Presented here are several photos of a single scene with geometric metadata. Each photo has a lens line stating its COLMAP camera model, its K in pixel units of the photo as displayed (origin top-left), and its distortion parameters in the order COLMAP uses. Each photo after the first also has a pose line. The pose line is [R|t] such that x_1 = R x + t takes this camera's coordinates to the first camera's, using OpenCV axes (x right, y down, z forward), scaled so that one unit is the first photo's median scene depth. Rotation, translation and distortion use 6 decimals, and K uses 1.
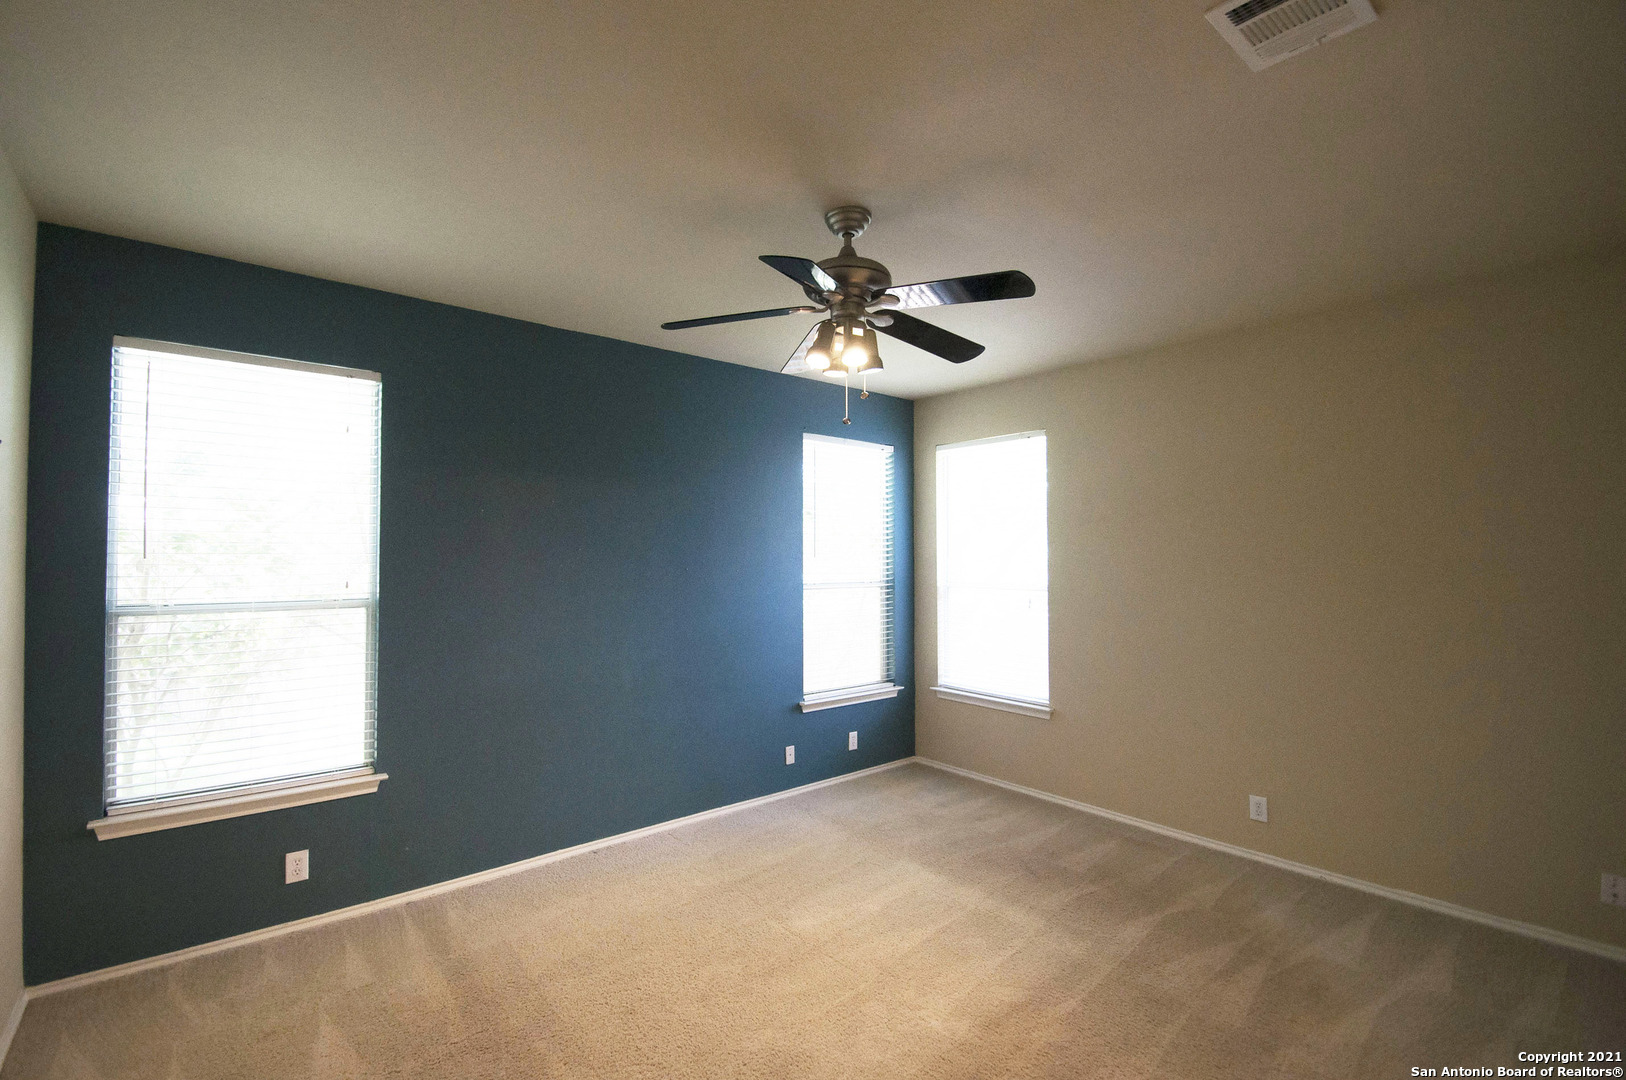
lens RADIAL K [[693.6, 0, 790.8], [0, 693.6, 539.4], [0, 0, 1]] dist [0.011336, -0.016209]
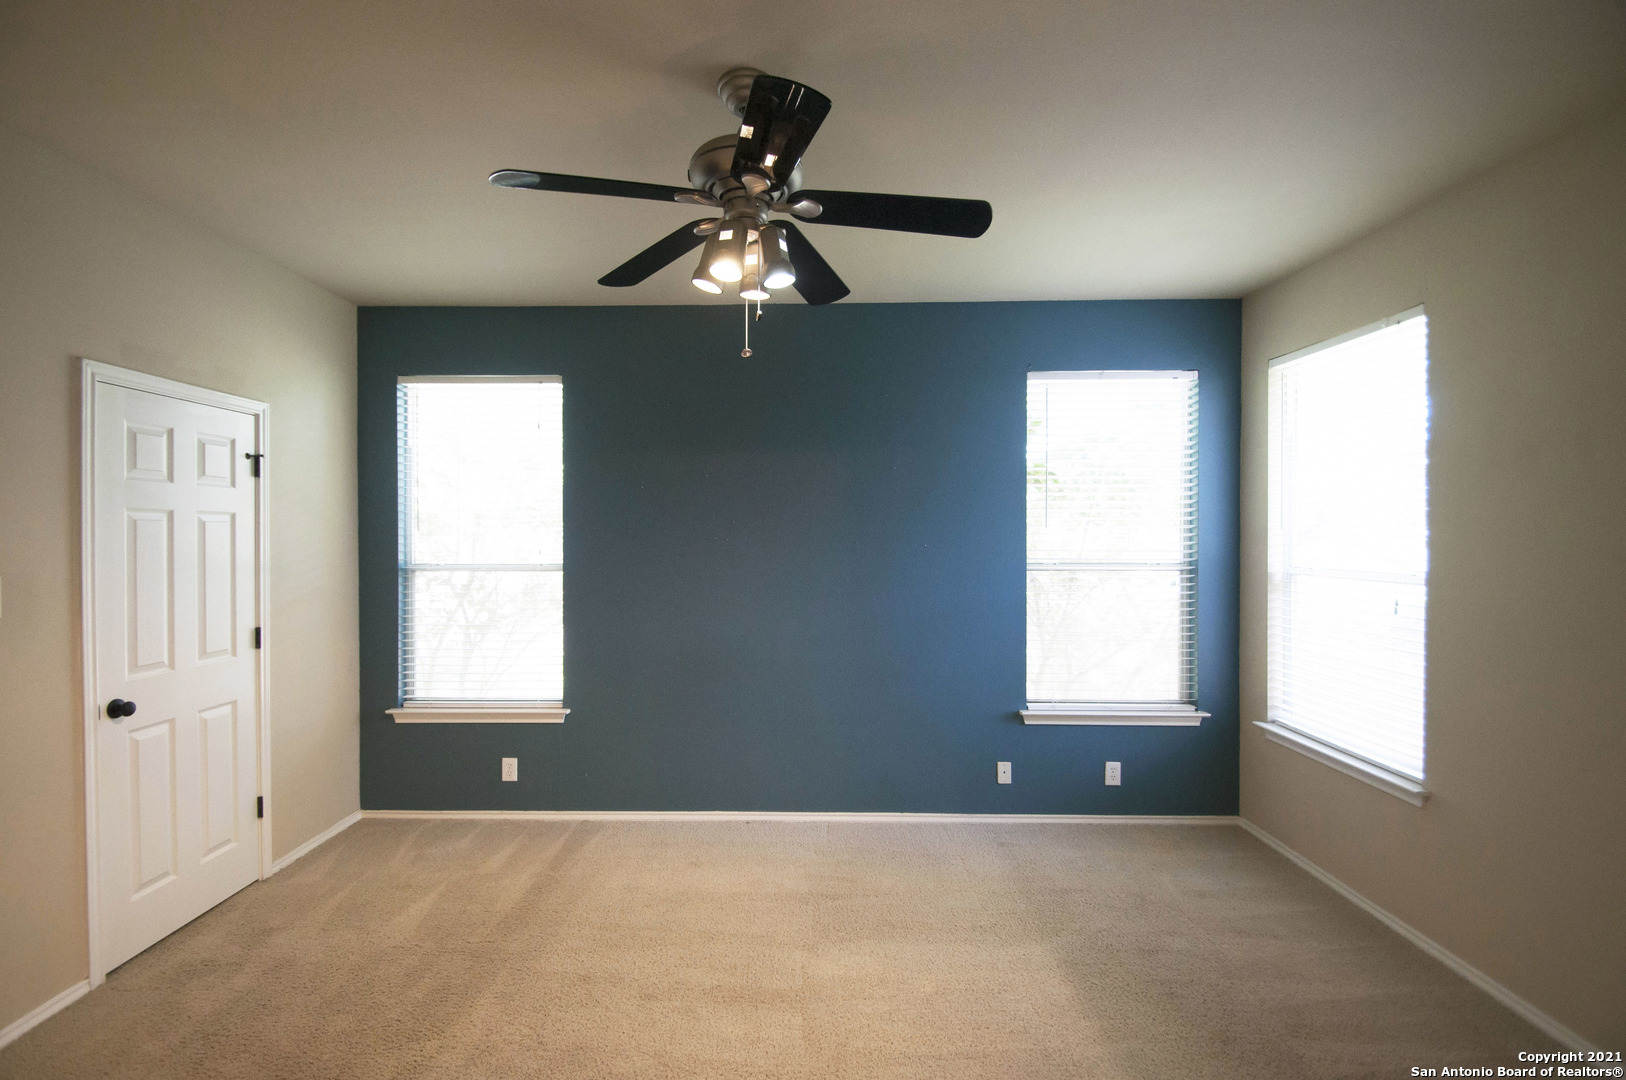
lens RADIAL K [[693.6, 0, 790.8], [0, 693.6, 539.4], [0, 0, 1]] dist [0.011336, -0.016209]
pose [[0.768604, 0.002817, -0.639719, 0.342347], [0.017593, 0.999519, 0.025540, 0.013187], [0.639483, -0.030885, 0.768185, 0.235081]]
